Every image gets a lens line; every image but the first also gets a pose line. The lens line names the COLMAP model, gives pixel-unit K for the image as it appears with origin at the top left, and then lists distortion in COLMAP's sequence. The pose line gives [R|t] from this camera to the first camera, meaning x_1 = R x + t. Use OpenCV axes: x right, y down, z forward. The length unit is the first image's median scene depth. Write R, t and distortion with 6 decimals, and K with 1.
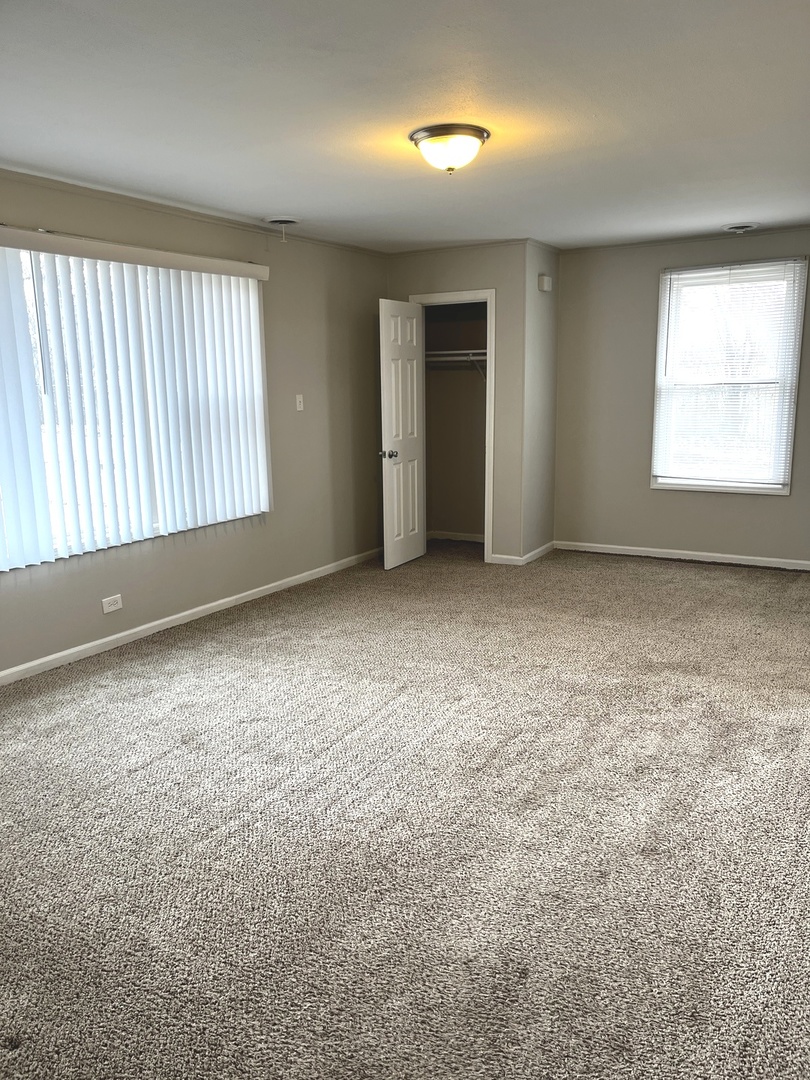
lens RADIAL K [[824.8, 0, 405.7], [0, 824.8, 538.8], [0, 0, 1]] dist [0.051436, -0.012805]
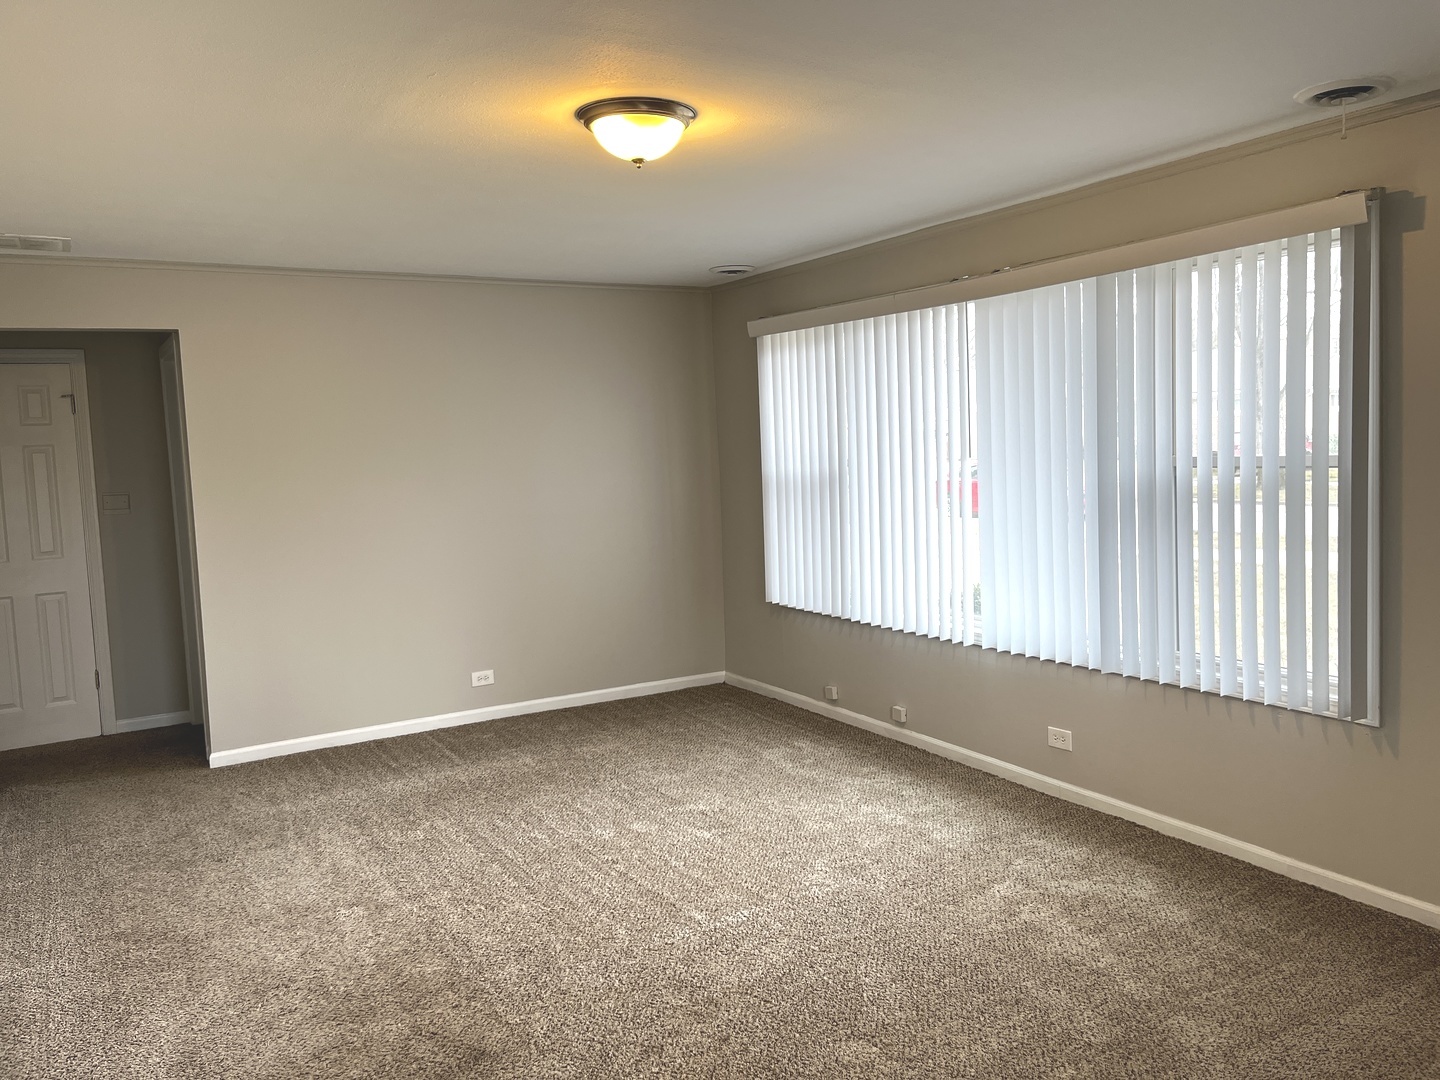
lens RADIAL K [[1099.8, 0, 723.2], [0, 1099.8, 531.2], [0, 0, 1]] dist [0.051436, -0.012805]
pose [[-0.464261, 0.104263, -0.879540, 0.619508], [-0.134402, 0.973254, 0.186316, -0.239520], [0.875441, 0.204711, -0.437831, 1.111794]]
